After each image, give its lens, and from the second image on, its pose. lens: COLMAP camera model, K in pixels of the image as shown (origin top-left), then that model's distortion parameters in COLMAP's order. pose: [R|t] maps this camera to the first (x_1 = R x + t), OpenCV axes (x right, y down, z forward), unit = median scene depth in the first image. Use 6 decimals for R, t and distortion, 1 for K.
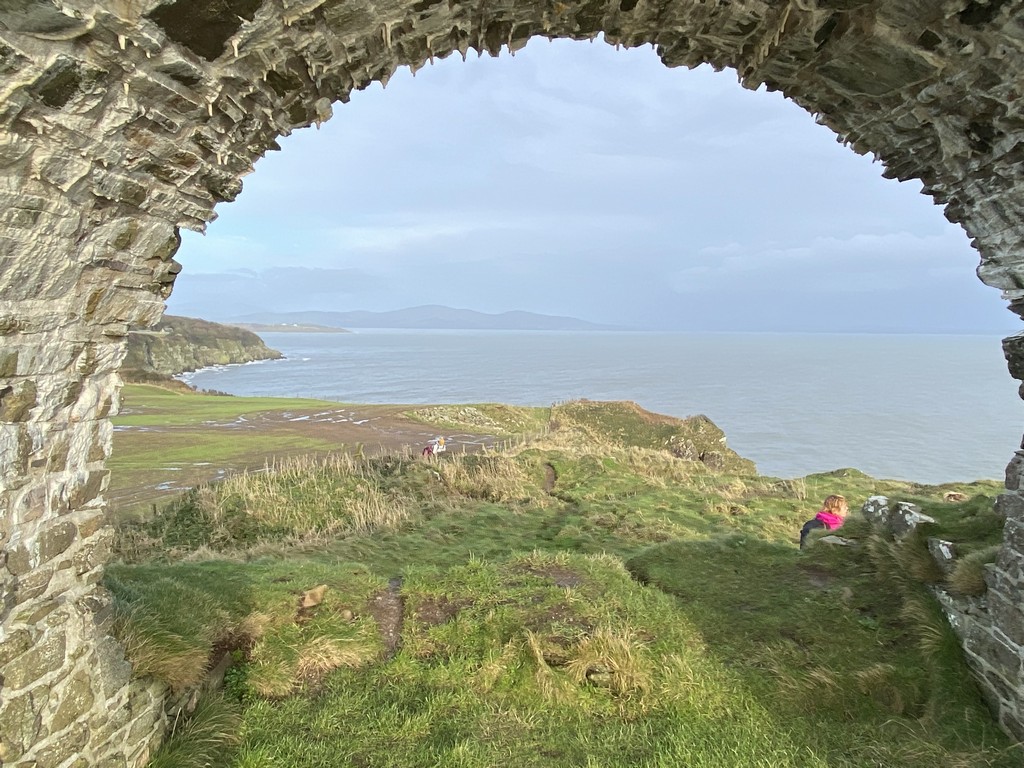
lens RADIAL K [[726.7, 0, 513.5], [0, 726.7, 380.6], [0, 0, 1]] dist [0.074880, -0.086399]
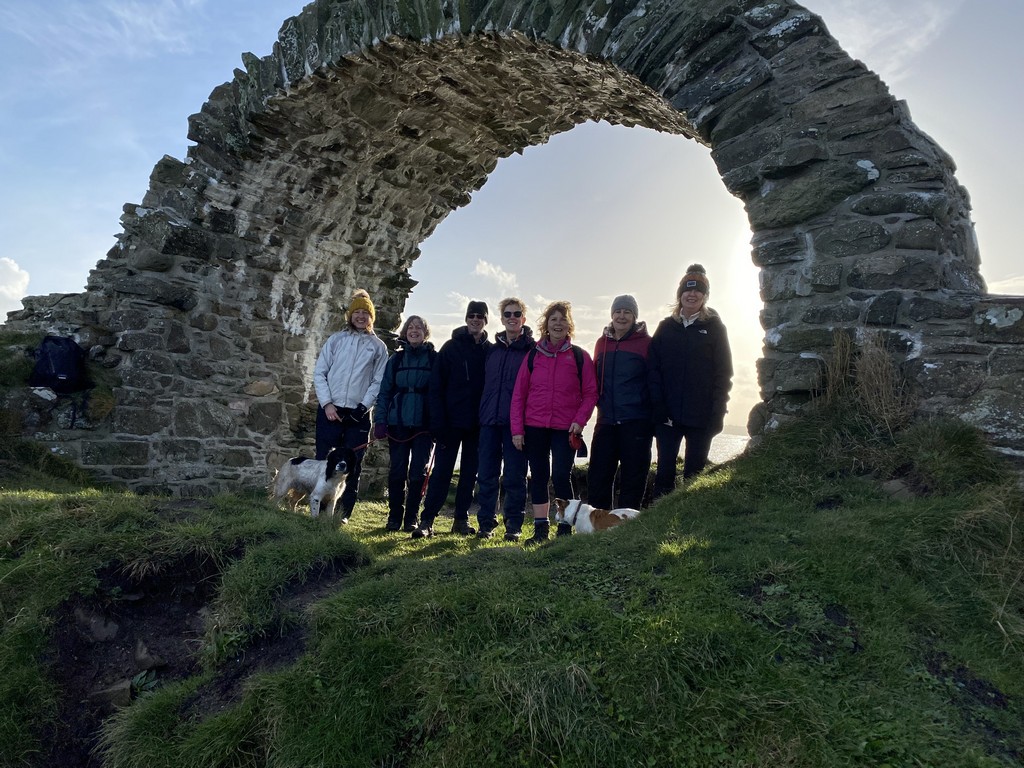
lens RADIAL K [[760.7, 0, 510.6], [0, 760.7, 382.8], [0, 0, 1]] dist [0.060229, -0.060267]
pose [[-0.832797, -0.045842, 0.551677, -0.555212], [-0.033620, 0.998914, 0.032254, 0.135027], [-0.552557, 0.008313, -0.833434, 1.388021]]
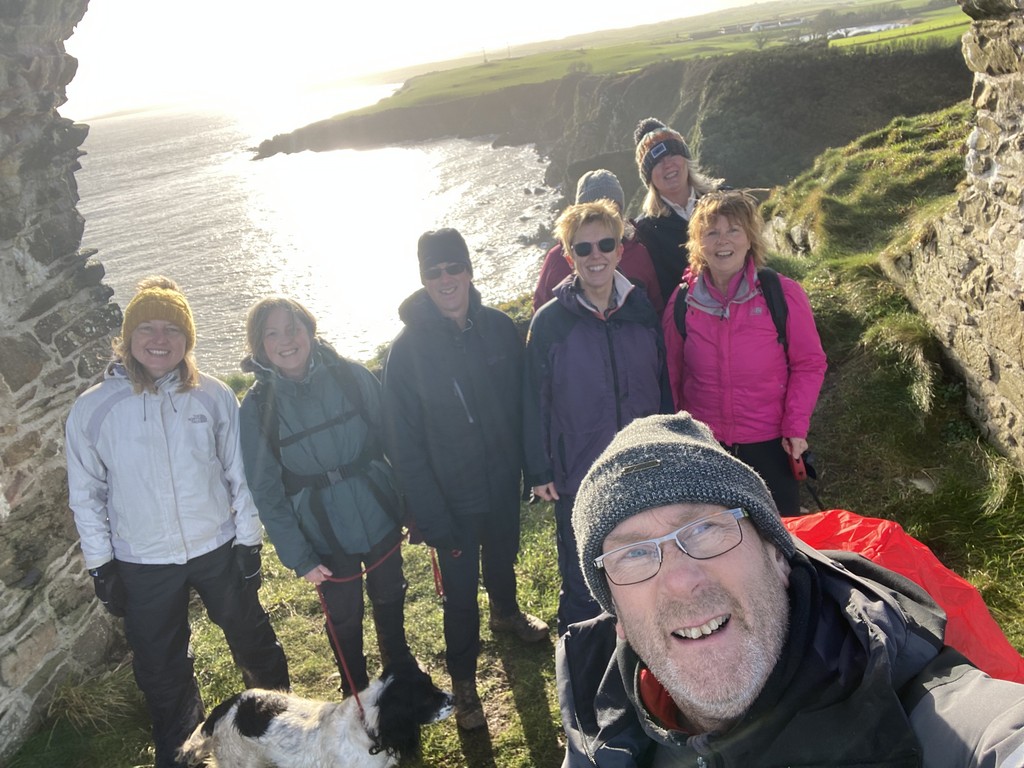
lens RADIAL K [[682.5, 0, 511.1], [0, 682.5, 378.8], [0, 0, 1]] dist [0.046086, -0.038614]
pose [[-0.993982, 0.100786, 0.042925, 0.066540], [0.108617, 0.855826, 0.505731, -0.092857], [0.014234, 0.507349, -0.861623, 0.878683]]
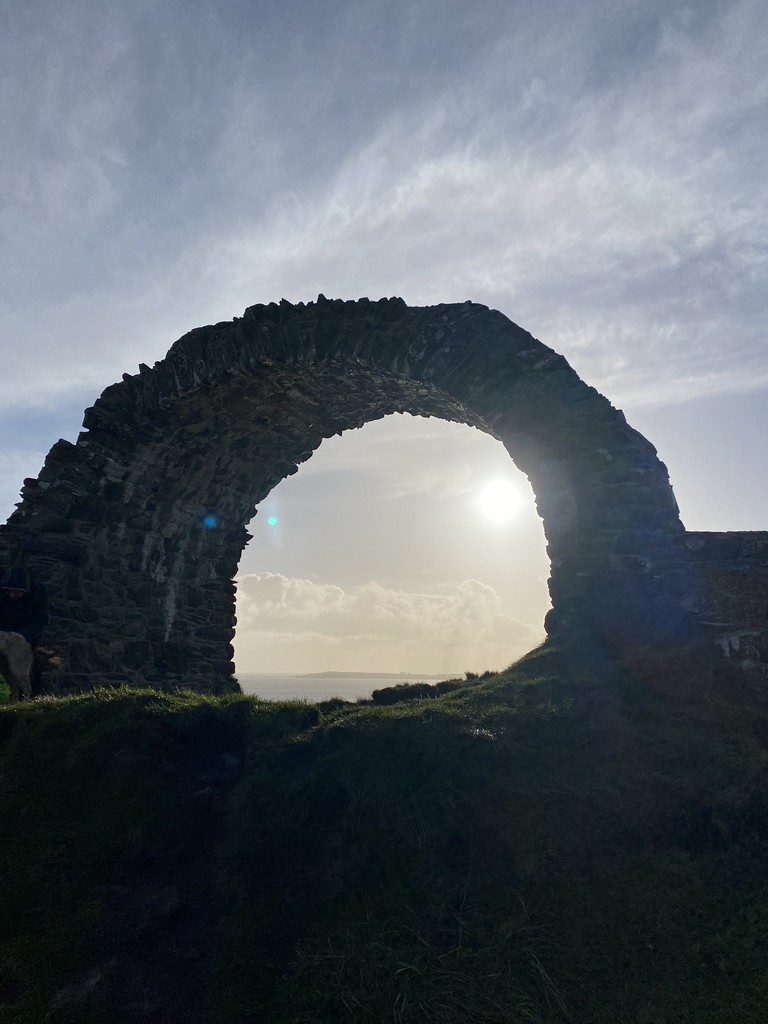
lens RADIAL K [[748.9, 0, 389.0], [0, 748.9, 508.9], [0, 0, 1]] dist [0.117916, -0.213756]
pose [[-0.915704, 0.066105, 0.396379, -0.571048], [0.010982, 0.990125, -0.139755, 0.179047], [-0.401703, -0.123621, -0.907388, 1.734402]]
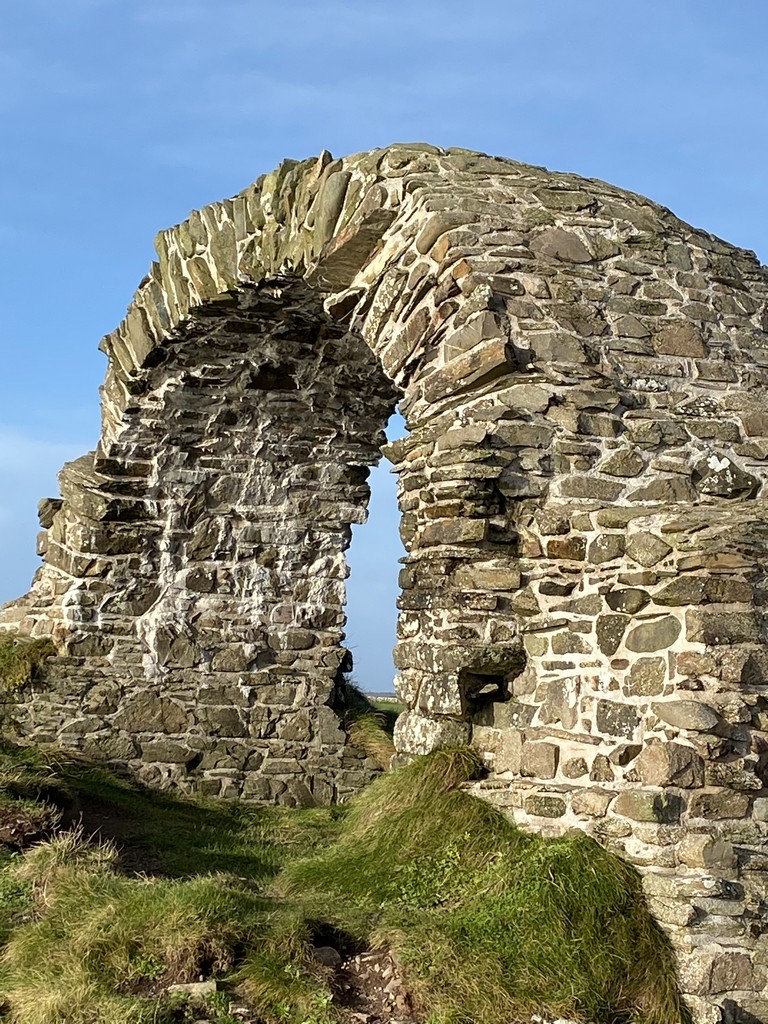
lens RADIAL K [[2124.9, 0, 396.8], [0, 2124.9, 535.4], [0, 0, 1]] dist [0.171835, 0.119686]
pose [[0.492846, -0.063522, -0.867795, 2.291396], [-0.085359, 0.988991, -0.120871, 0.323457], [0.865920, 0.133645, 0.481998, -0.764876]]
